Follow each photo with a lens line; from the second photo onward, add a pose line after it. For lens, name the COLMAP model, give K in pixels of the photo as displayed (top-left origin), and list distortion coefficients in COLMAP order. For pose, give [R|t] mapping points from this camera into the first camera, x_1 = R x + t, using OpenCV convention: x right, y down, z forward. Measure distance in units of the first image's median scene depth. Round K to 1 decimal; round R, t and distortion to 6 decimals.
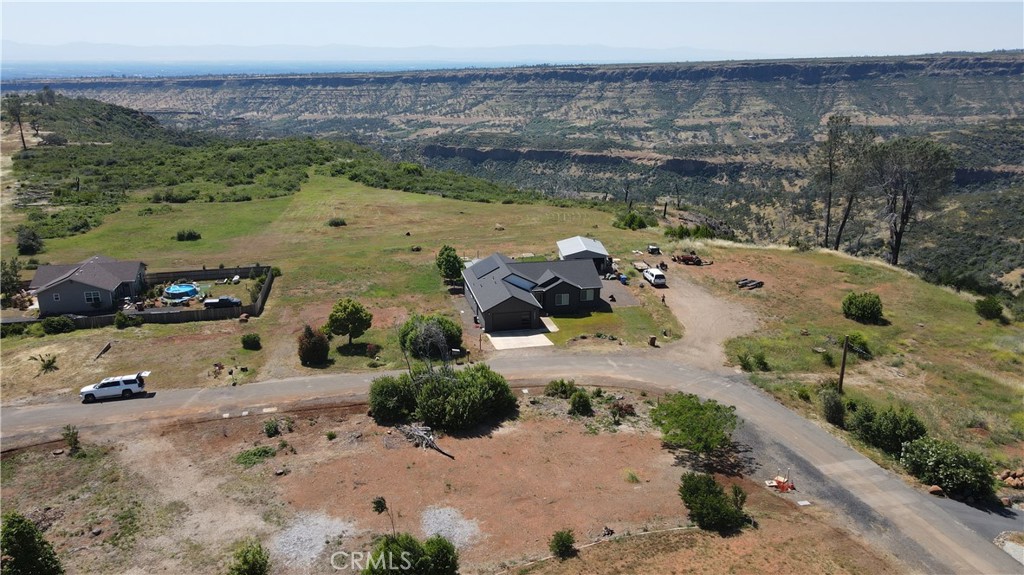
lens RADIAL K [[752.9, 0, 509.2], [0, 752.9, 297.7], [0, 0, 1]] dist [0.003922, 0.028100]
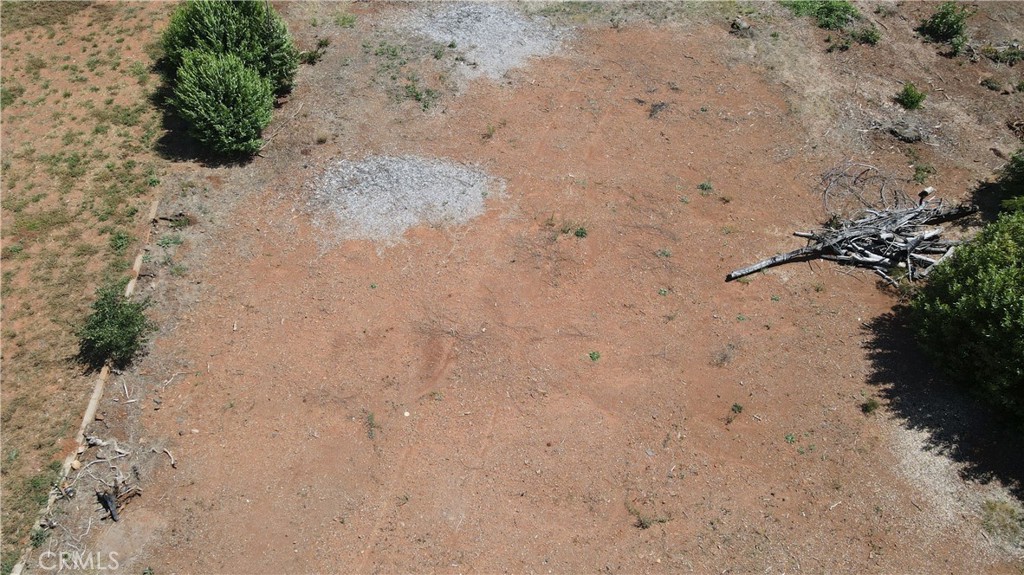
lens RADIAL K [[752.9, 0, 511.7], [0, 752.9, 291.4], [0, 0, 1]] dist [0.003922, 0.028100]
pose [[-0.356207, 0.701338, -0.617448, 0.102148], [-0.284325, 0.548104, 0.786601, -0.010605], [0.890099, 0.455749, 0.004170, 0.549217]]
